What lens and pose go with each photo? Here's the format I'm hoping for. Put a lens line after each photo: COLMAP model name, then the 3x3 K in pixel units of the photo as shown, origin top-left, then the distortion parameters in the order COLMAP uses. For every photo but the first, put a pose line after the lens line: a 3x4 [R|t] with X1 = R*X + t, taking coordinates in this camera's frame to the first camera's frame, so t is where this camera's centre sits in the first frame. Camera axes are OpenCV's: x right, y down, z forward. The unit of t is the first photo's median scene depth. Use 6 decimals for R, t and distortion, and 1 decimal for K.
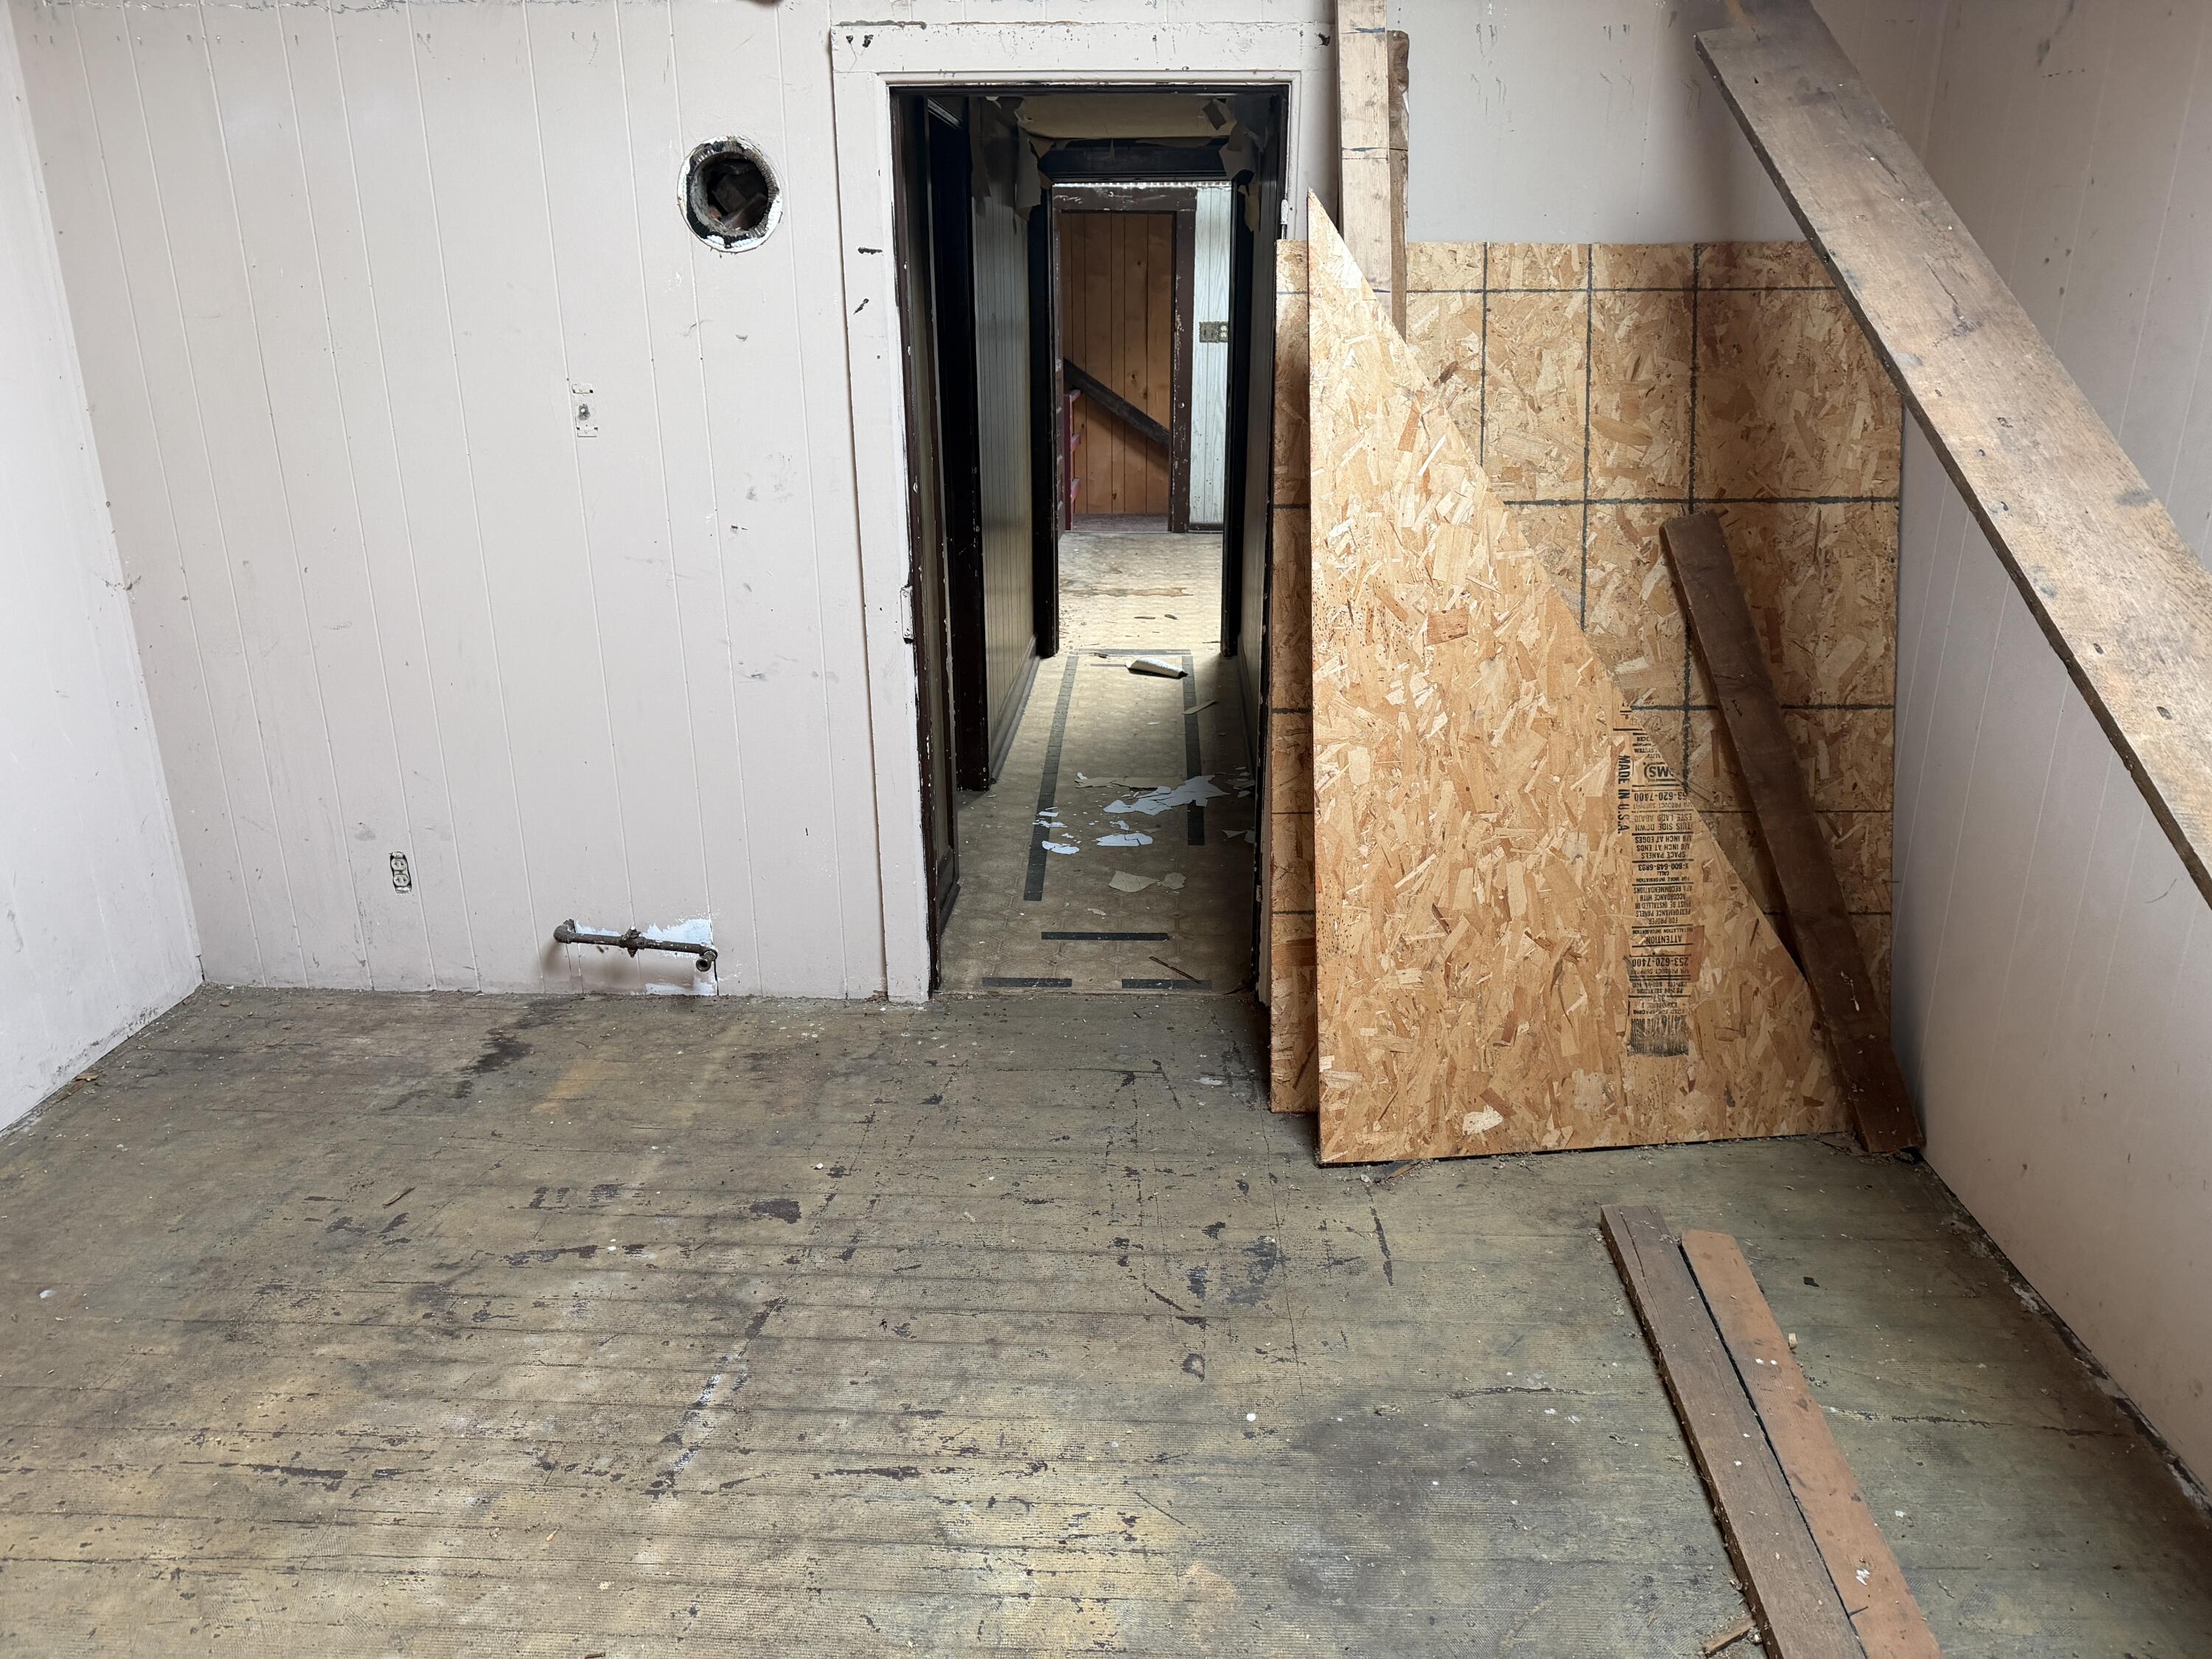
lens RADIAL K [[1545.2, 0, 1106.0], [0, 1545.2, 829.5], [0, 0, 1]] dist [0.172949, -0.279095]
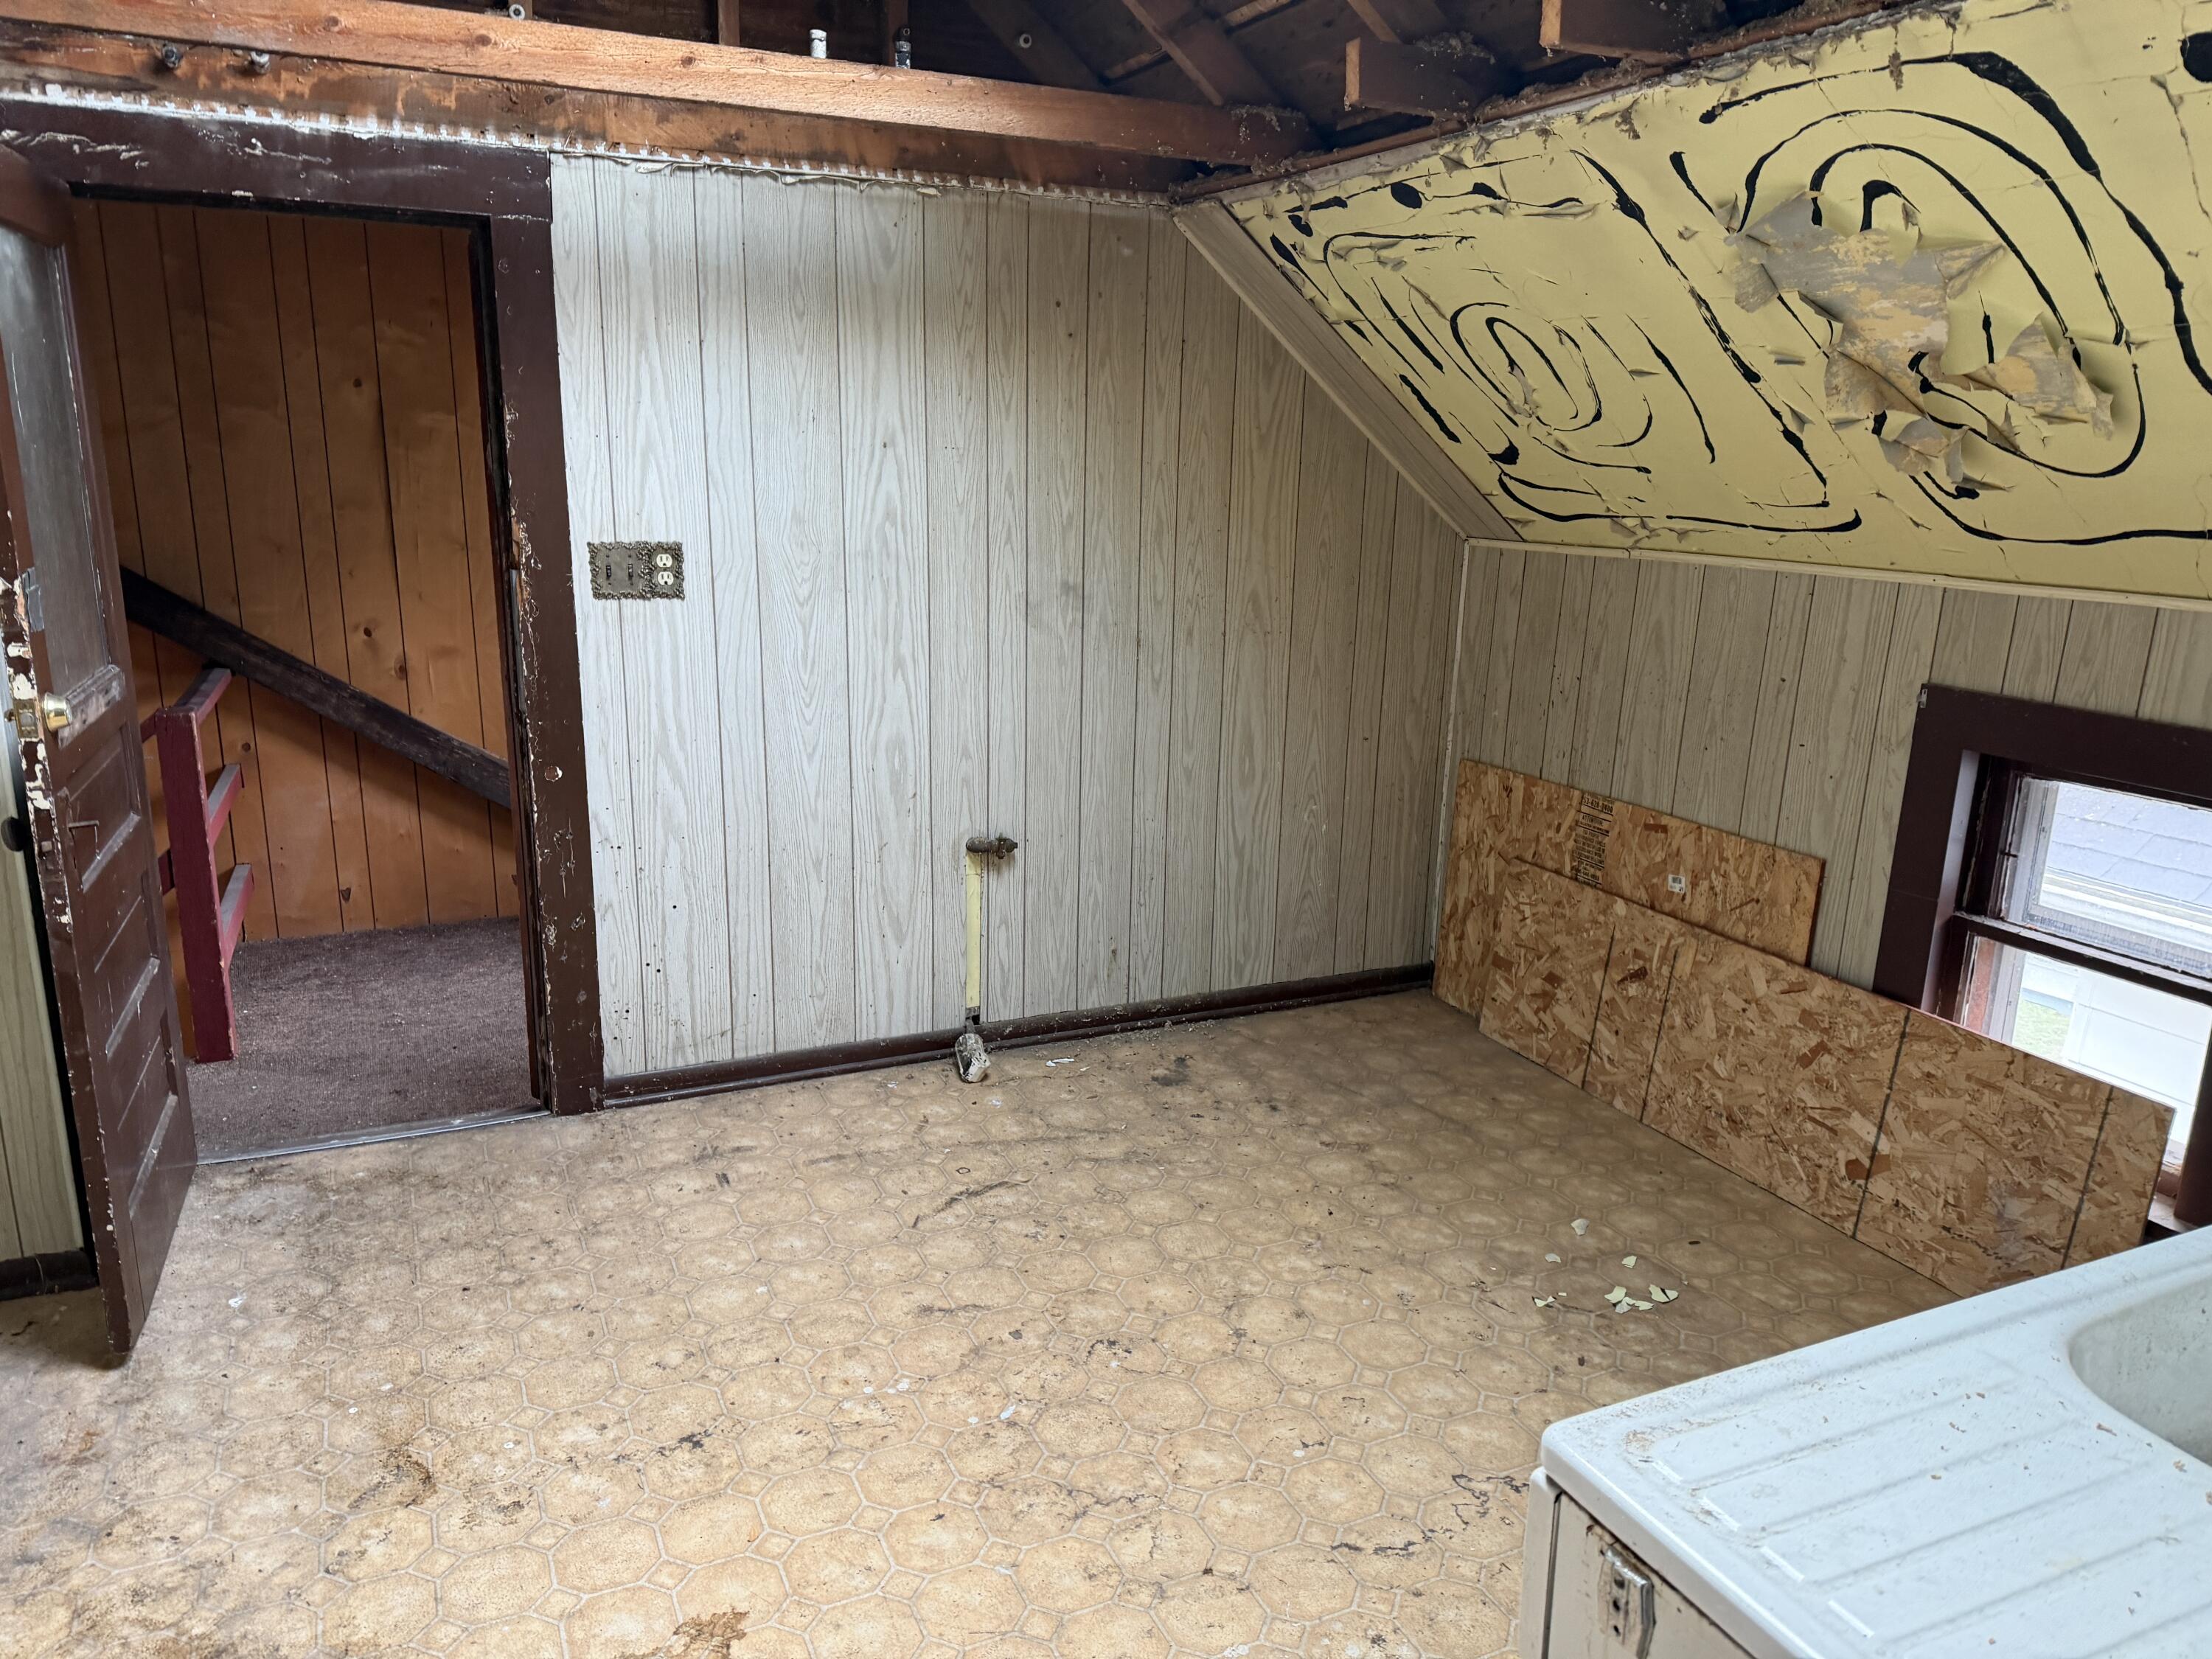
lens RADIAL K [[1545.2, 0, 1106.0], [0, 1545.2, 829.5], [0, 0, 1]] dist [0.172949, -0.279095]
pose [[0.895235, -0.088422, 0.436733, 0.005207], [0.127749, 0.989901, -0.061450, -0.231570], [-0.426889, 0.110804, 0.897490, 0.666733]]
